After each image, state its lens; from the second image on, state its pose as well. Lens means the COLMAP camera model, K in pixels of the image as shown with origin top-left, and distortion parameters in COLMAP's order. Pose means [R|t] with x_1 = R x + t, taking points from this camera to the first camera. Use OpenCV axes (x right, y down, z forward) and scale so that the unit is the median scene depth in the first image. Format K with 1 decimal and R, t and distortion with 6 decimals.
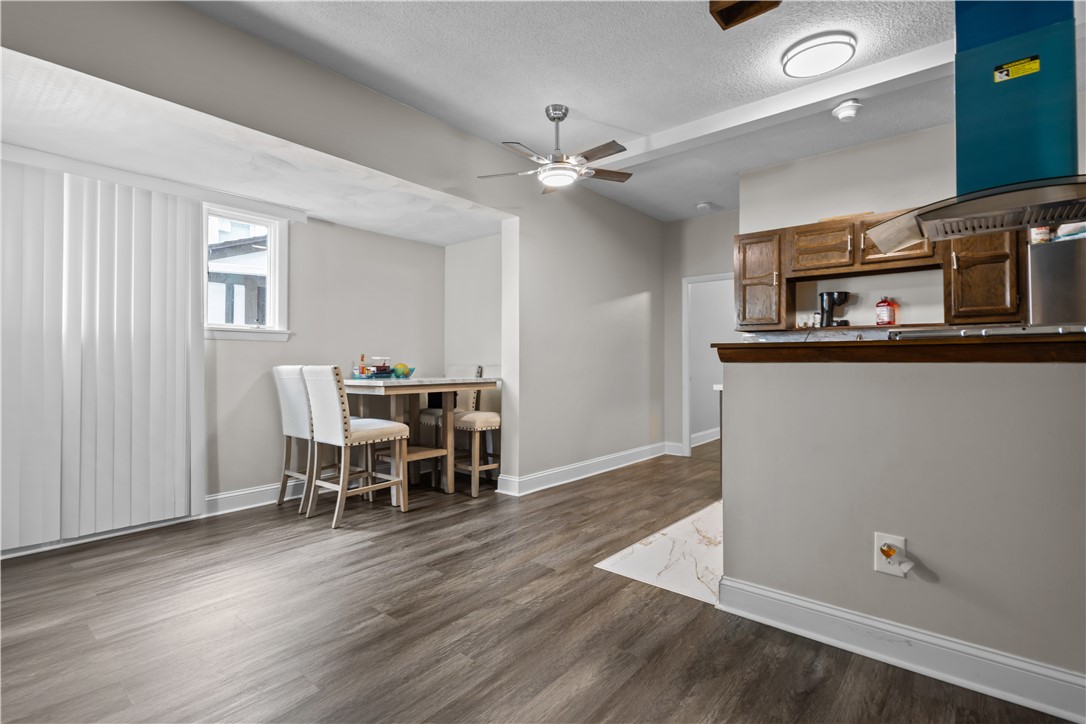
lens RADIAL K [[510.7, 0, 542.6], [0, 510.7, 357.1], [0, 0, 1]] dist [0.004670, 0.000773]
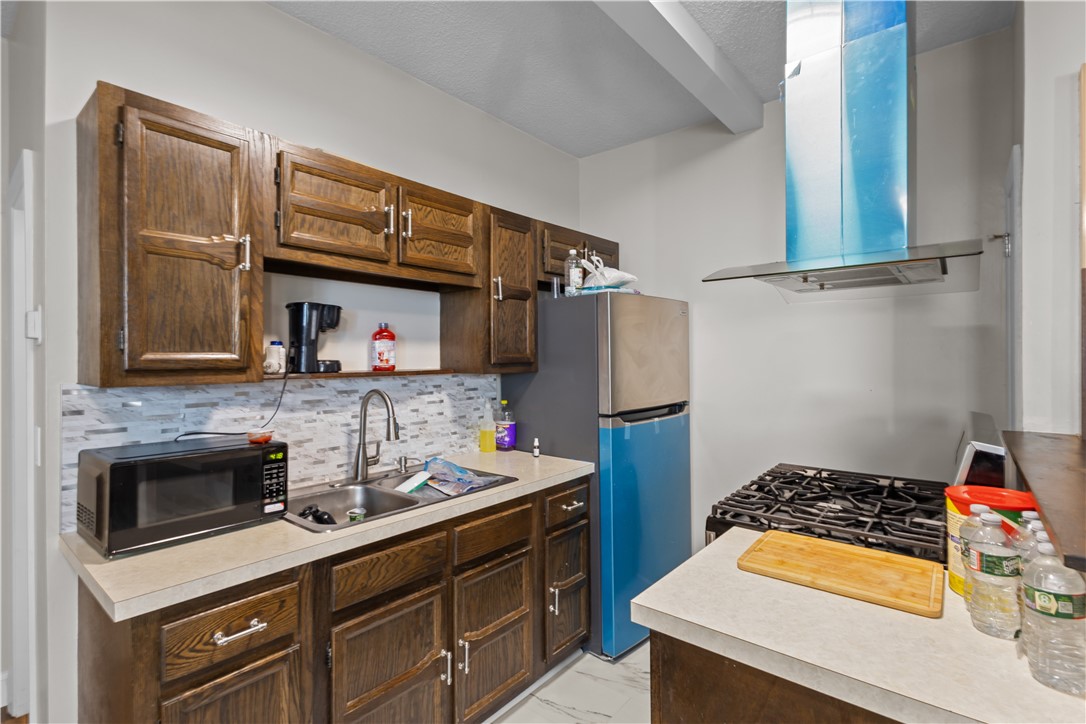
lens RADIAL K [[510.7, 0, 542.6], [0, 510.7, 357.1], [0, 0, 1]] dist [0.004670, 0.000773]
pose [[-0.004054, -0.000385, 0.999992, 0.075933], [-0.003958, 0.999992, 0.000369, -0.086988], [-0.999984, -0.003956, -0.004055, 0.895697]]
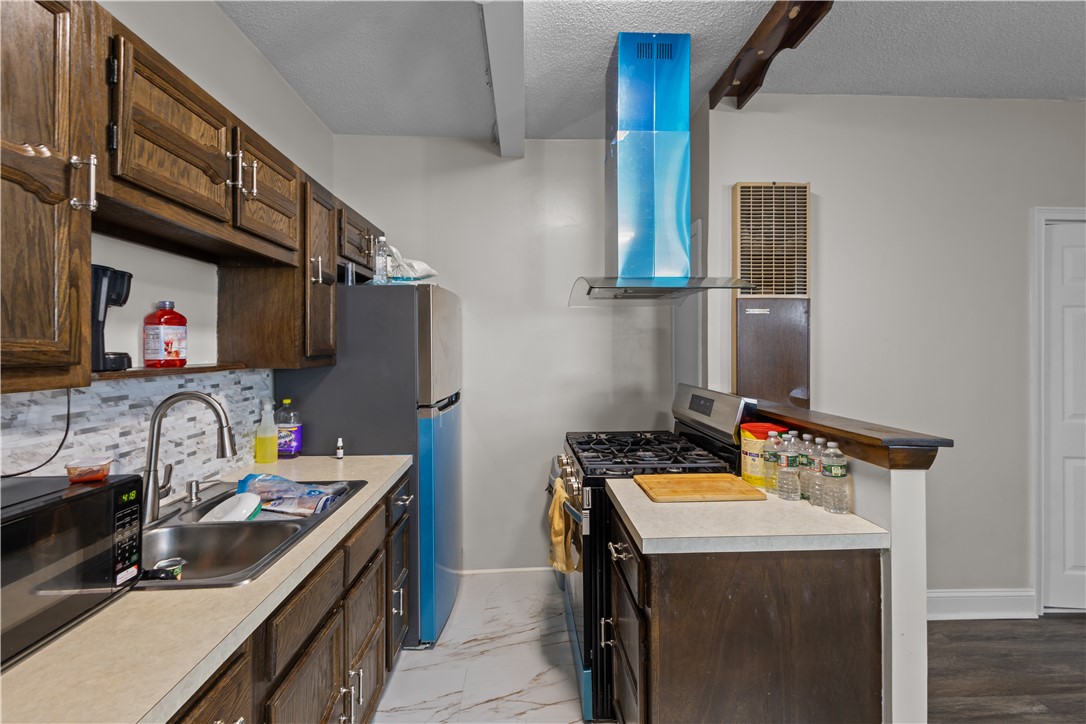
lens RADIAL K [[504.4, 0, 545.0], [0, 504.4, 347.2], [0, 0, 1]] dist [0.004605, 0.000047]
pose [[-0.675839, 0.003325, 0.737042, 0.145851], [-0.002658, 0.999972, -0.006949, -0.084481], [-0.737045, -0.006656, -0.675811, 1.155151]]
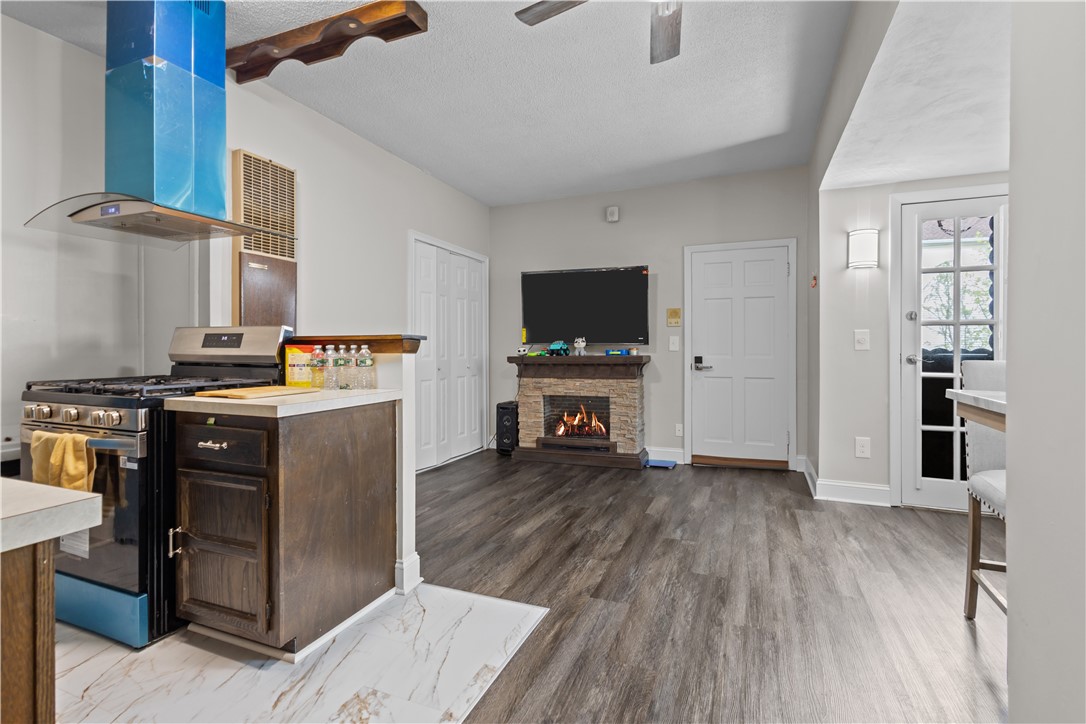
lens RADIAL K [[504.4, 0, 545.0], [0, 504.4, 347.2], [0, 0, 1]] dist [0.004605, 0.000047]
pose [[-0.951730, -0.001013, -0.306934, 0.279729], [0.001862, 0.999957, -0.009072, 0.004674], [0.306930, -0.009205, -0.951688, 1.397536]]
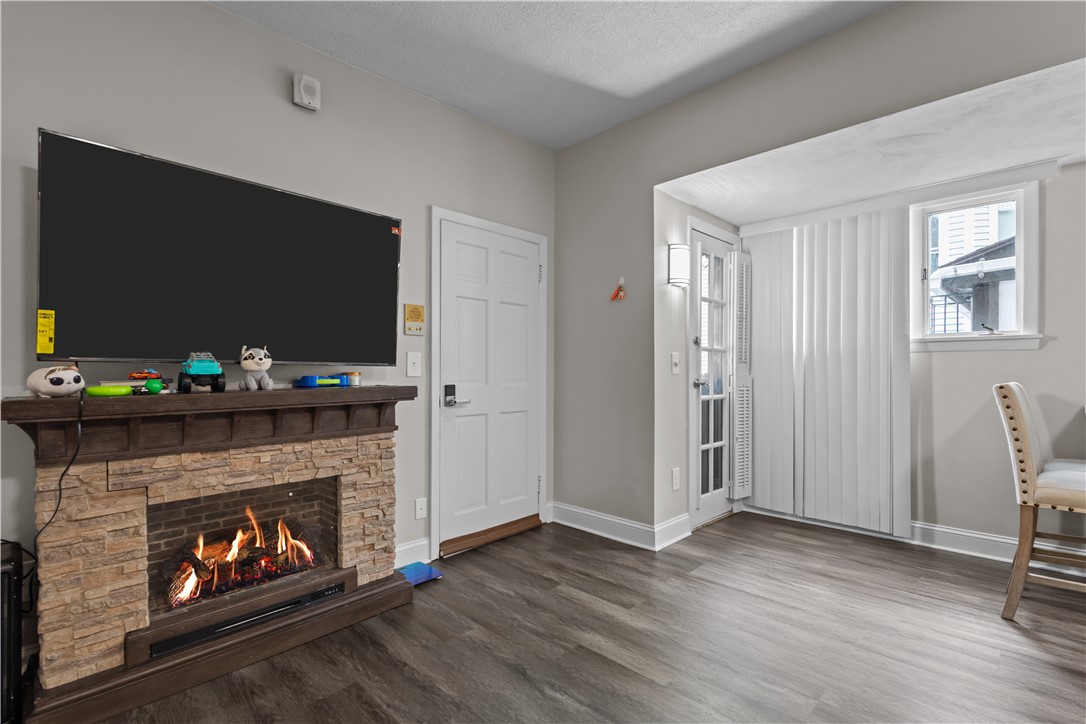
lens RADIAL K [[502.1, 0, 546.0], [0, 502.1, 371.4], [0, 0, 1]] dist [0.004215, -0.000023]
pose [[-0.081188, -0.001572, -0.996698, 0.316192], [0.006962, 0.999973, -0.002144, -0.002669], [0.996675, -0.007113, -0.081175, 0.424387]]
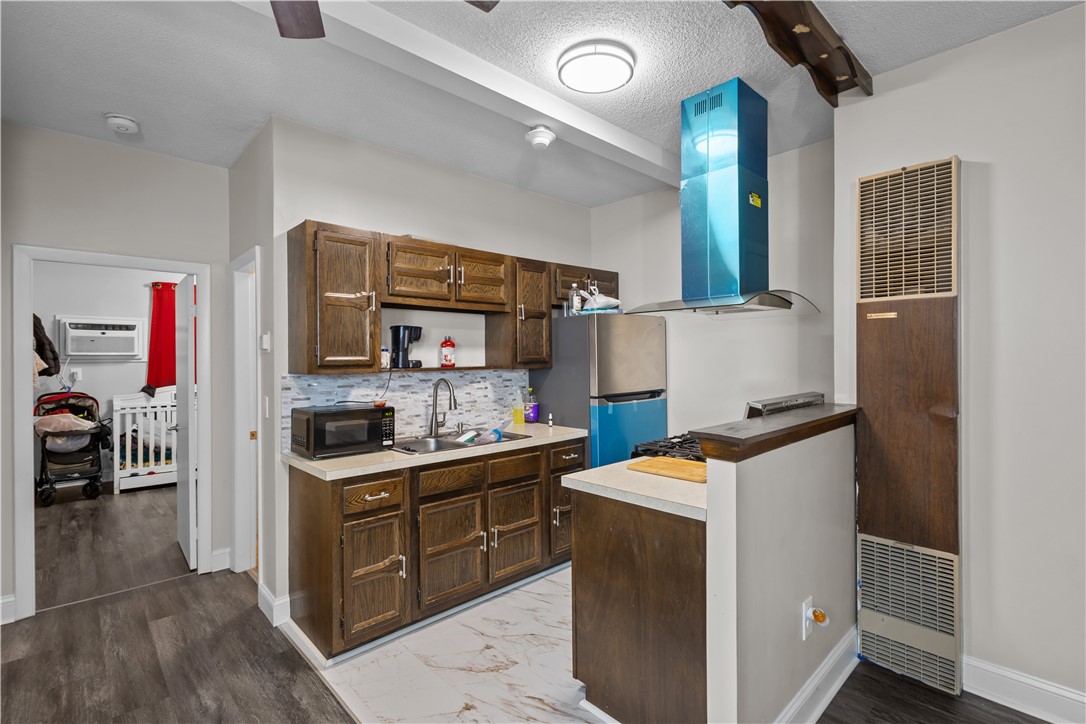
lens RADIAL K [[502.2, 0, 544.5], [0, 502.2, 353.8], [0, 0, 1]] dist [0.004807, -0.000492]
pose [[0.115654, 0.005146, 0.993276, -0.237558], [0.000497, 0.999986, -0.005239, -0.089289], [-0.993289, 0.001100, 0.115650, 0.790445]]
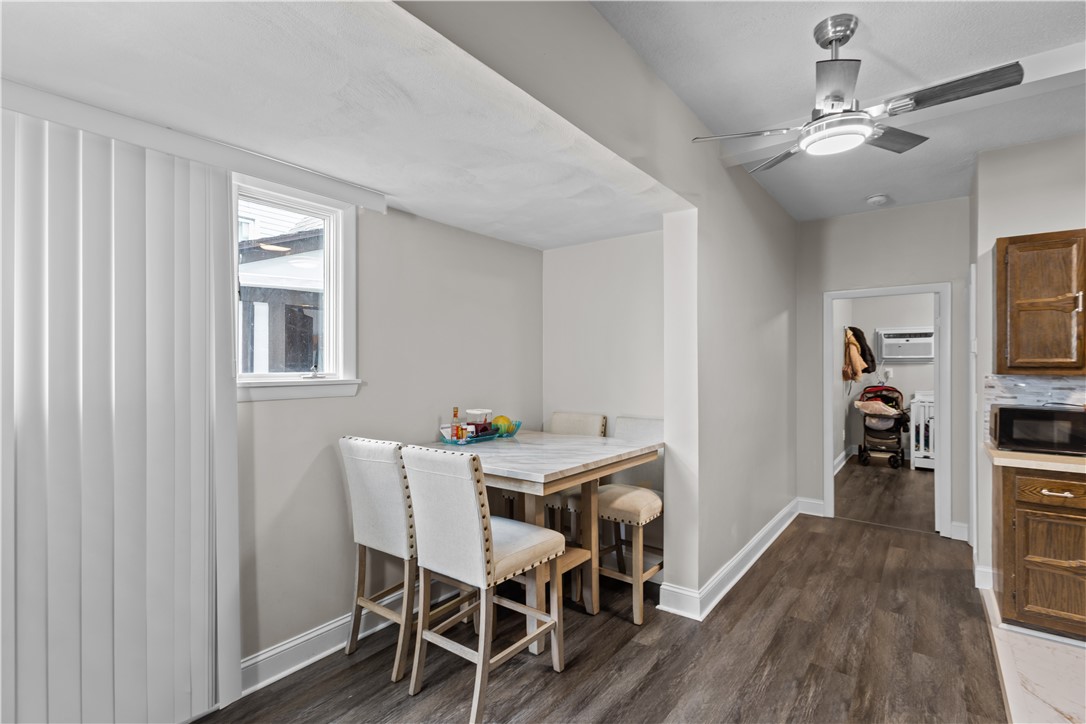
lens RADIAL K [[508.3, 0, 547.0], [0, 508.3, 365.9], [0, 0, 1]] dist [0.003974, -0.000126]
pose [[0.998869, -0.002320, 0.047492, -0.337552], [0.001790, 0.999936, 0.011202, -0.088053], [-0.047515, -0.011105, 0.998809, 0.402619]]
